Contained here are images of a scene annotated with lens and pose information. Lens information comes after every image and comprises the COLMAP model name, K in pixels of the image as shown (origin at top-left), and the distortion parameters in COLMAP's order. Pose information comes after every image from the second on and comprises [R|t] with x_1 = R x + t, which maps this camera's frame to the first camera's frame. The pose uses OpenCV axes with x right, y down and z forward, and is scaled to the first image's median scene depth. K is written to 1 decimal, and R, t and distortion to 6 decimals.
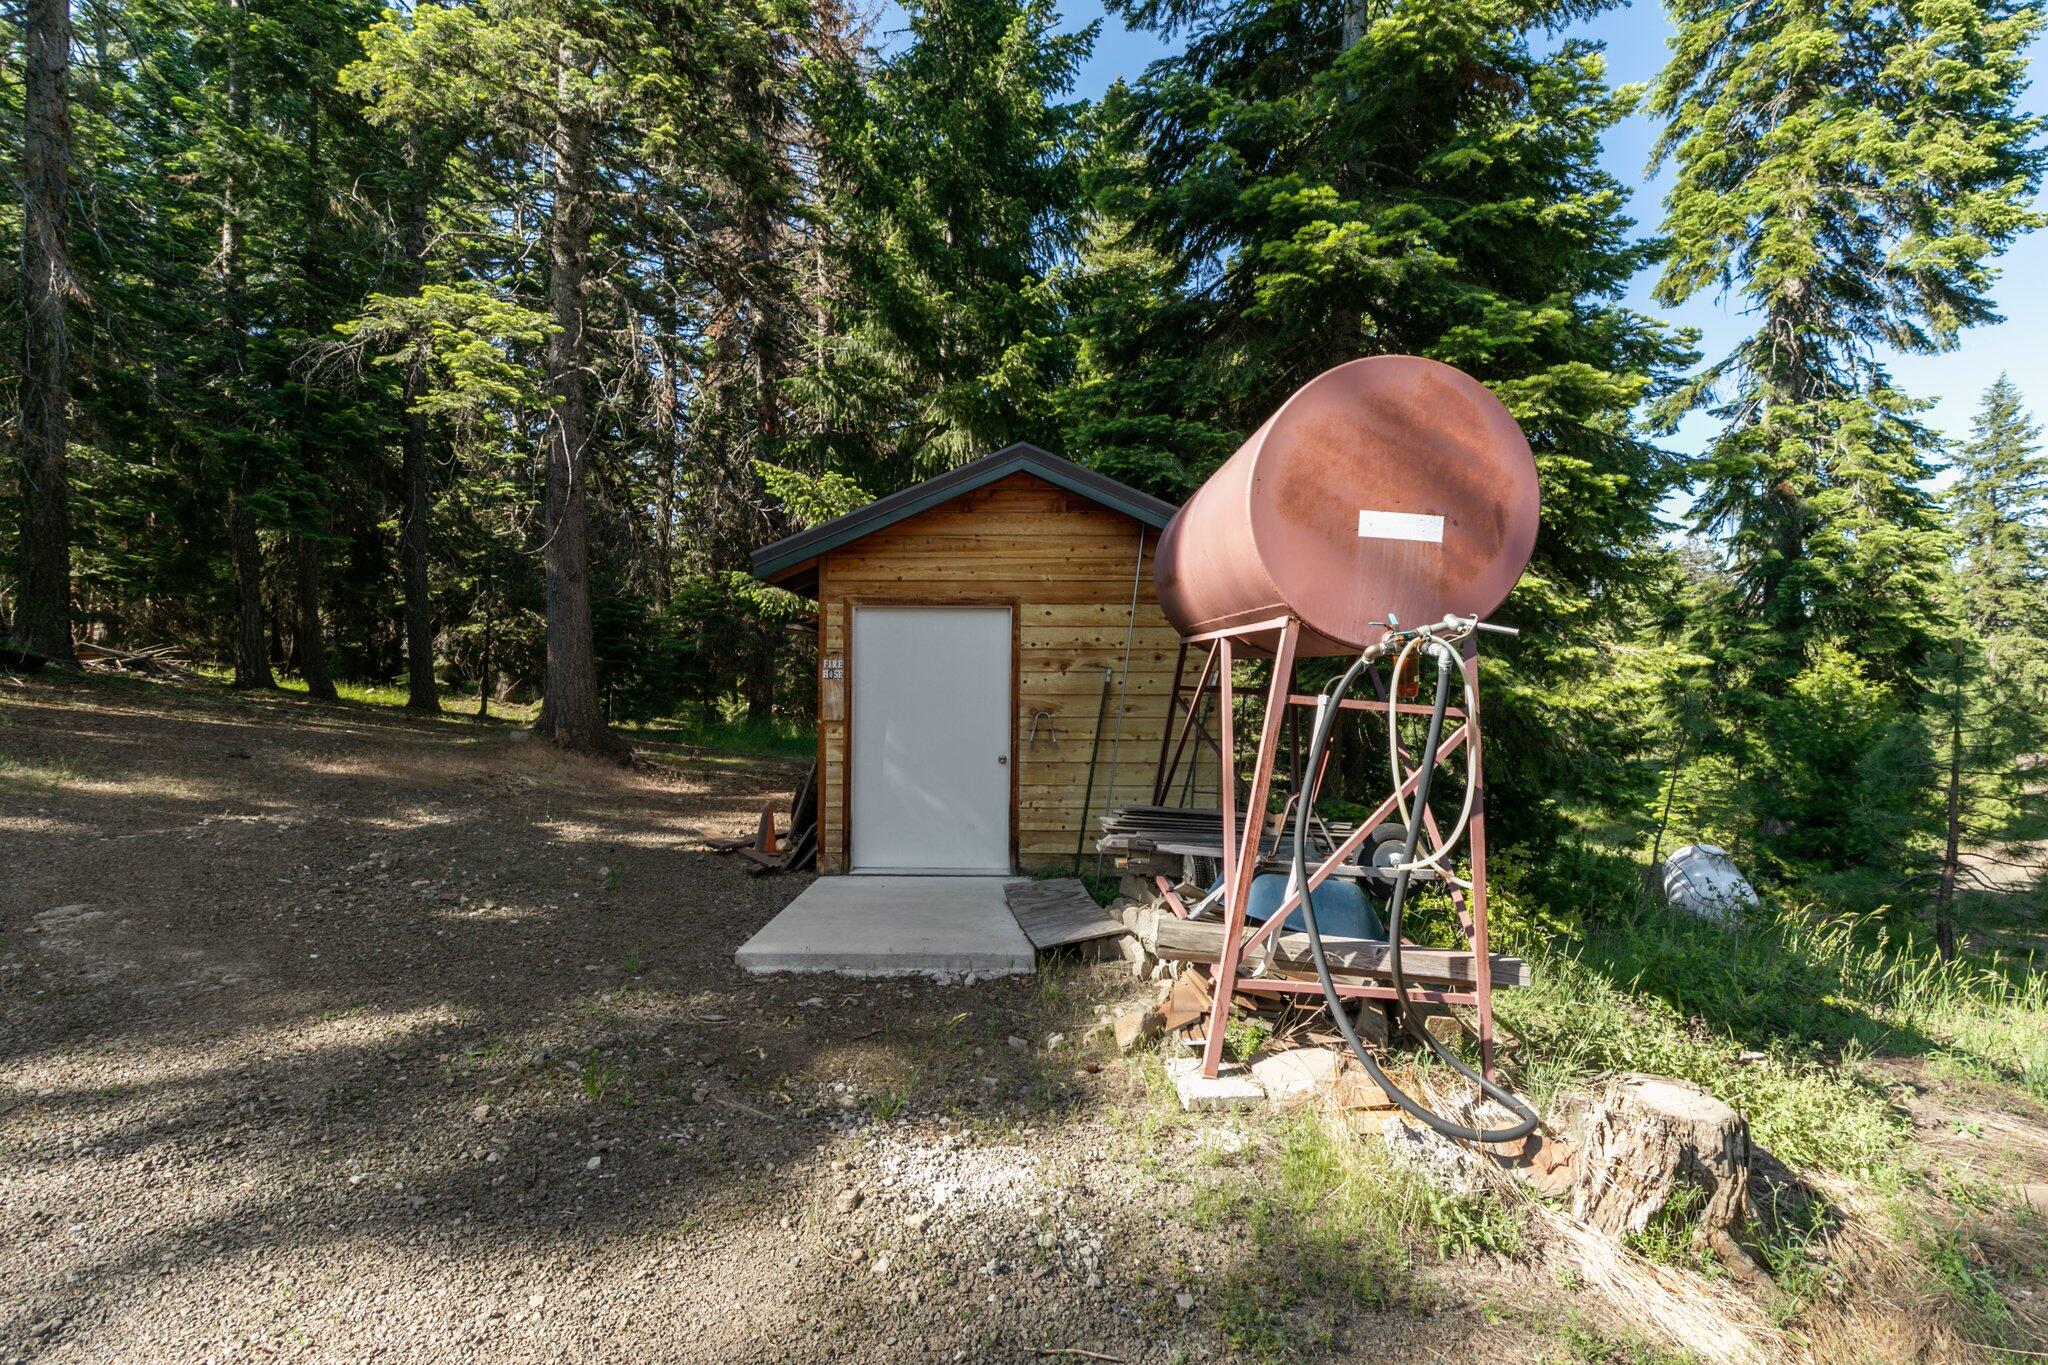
lens RADIAL K [[901.2, 0, 1031.2], [0, 901.2, 685.0], [0, 0, 1]] dist [0.000944, 0.000806]
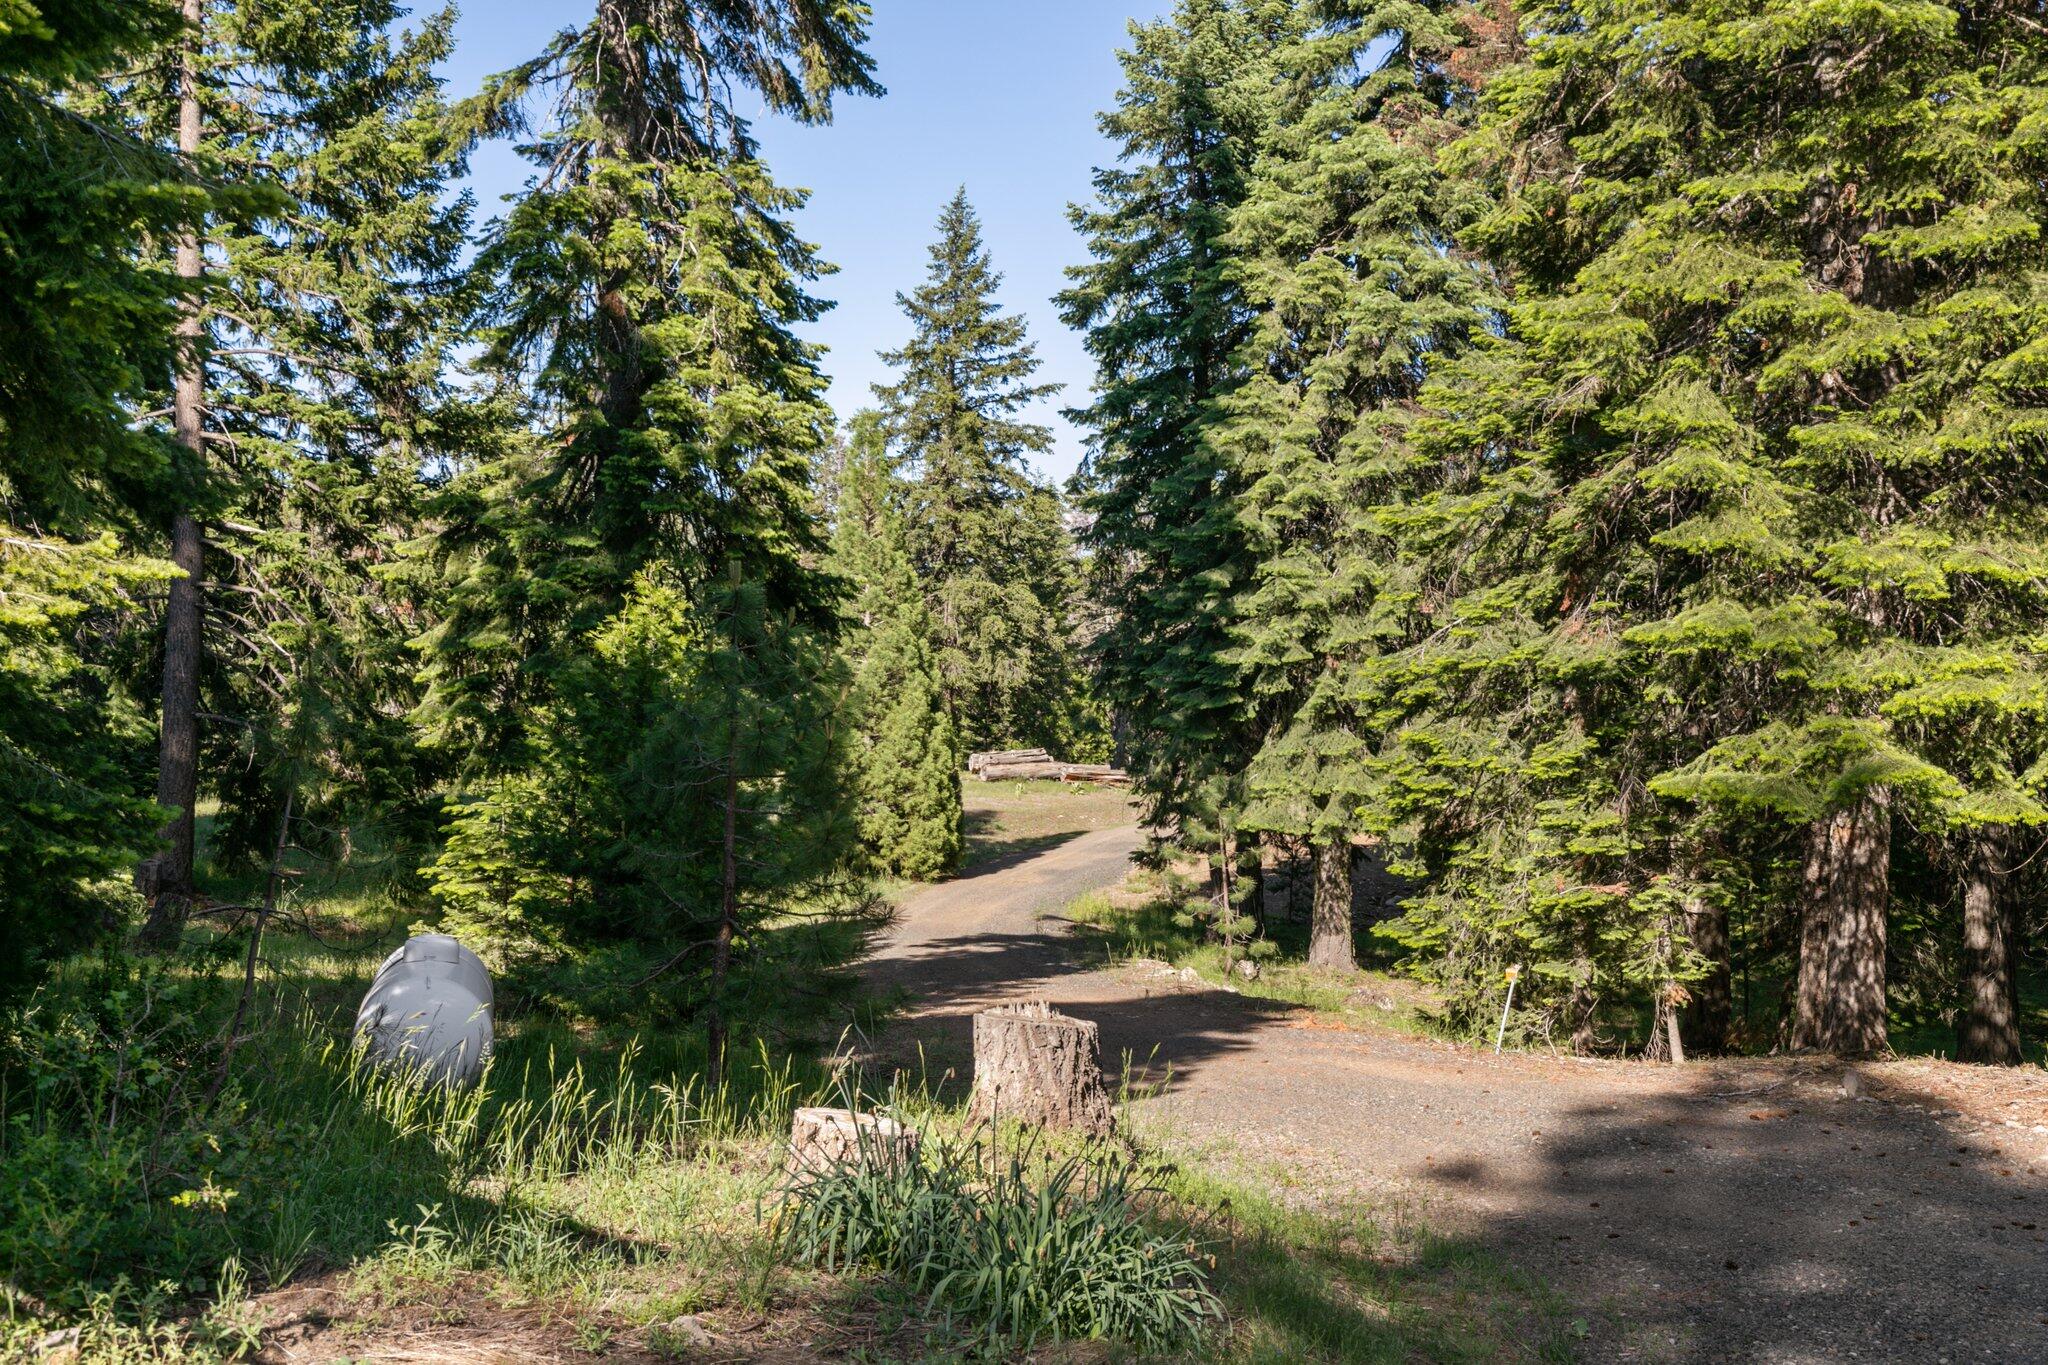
lens RADIAL K [[1950.1, 0, 1036.5], [0, 1950.1, 686.2], [0, 0, 1]] dist [0.013060, 0.000000]
pose [[0.664430, -0.011638, 0.747260, 0.078888], [-0.000773, 0.999867, 0.016260, 0.006314], [-0.747350, -0.011382, 0.664333, -0.034125]]
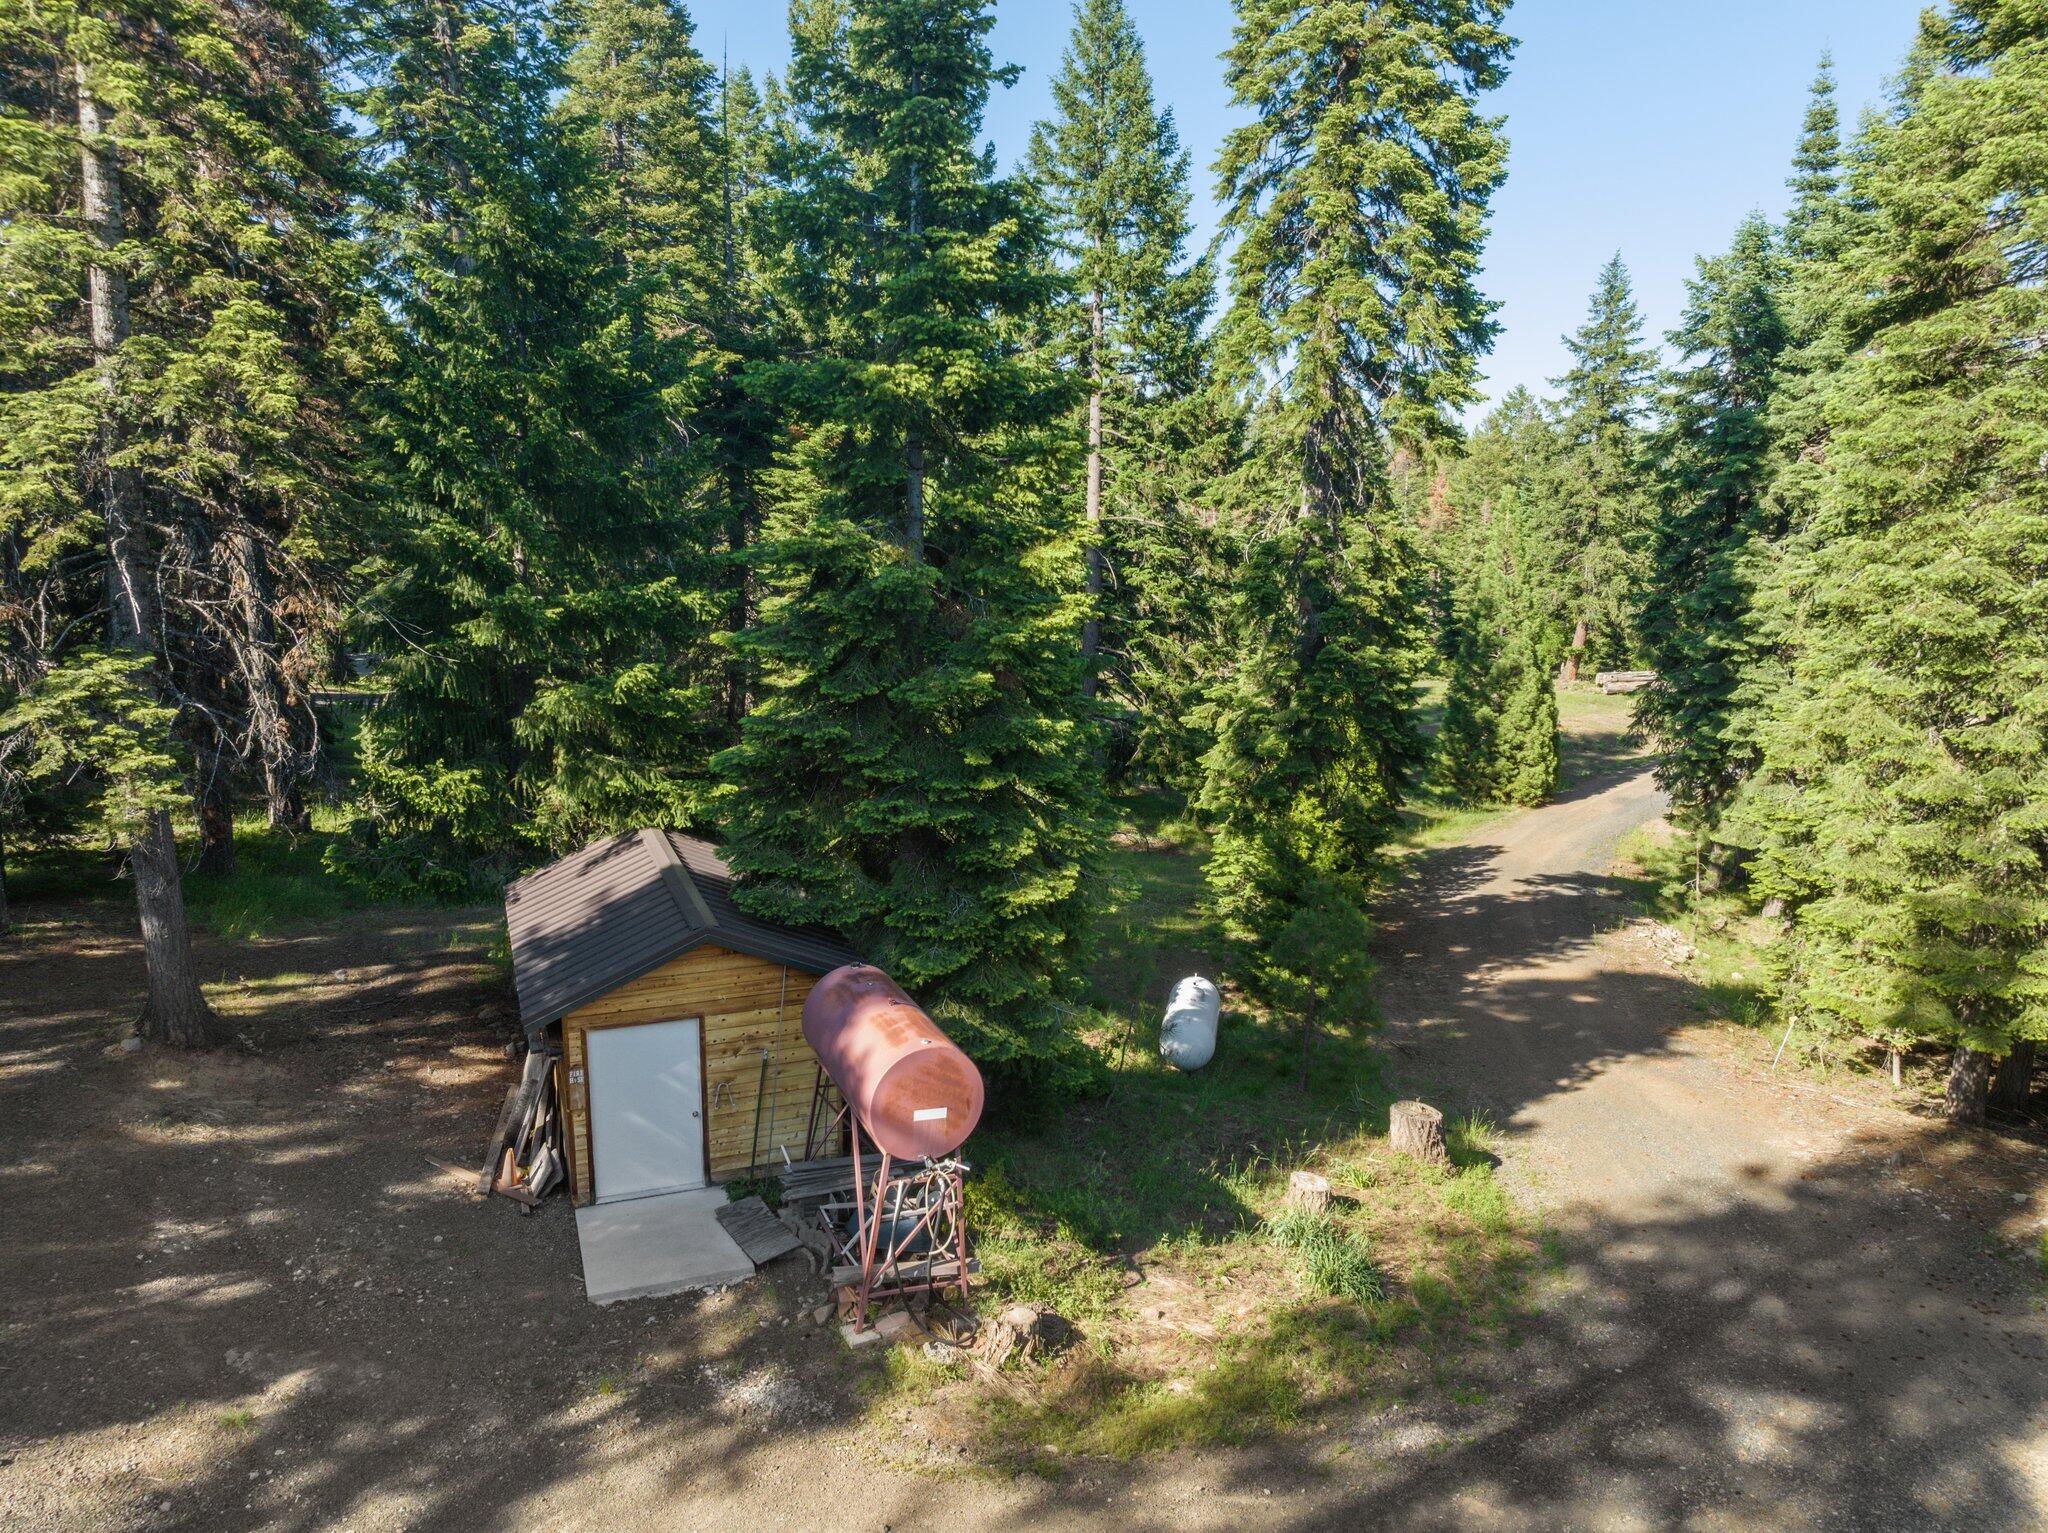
lens RADIAL K [[1426.1, 0, 1004.4], [0, 1426.1, 759.7], [0, 0, 1]] dist [-0.047941, -0.004611]
pose [[0.928255, -0.071171, 0.365072, -0.140838], [0.003388, 0.983099, 0.183042, -0.347343], [-0.371929, -0.168673, 0.912808, -0.461701]]
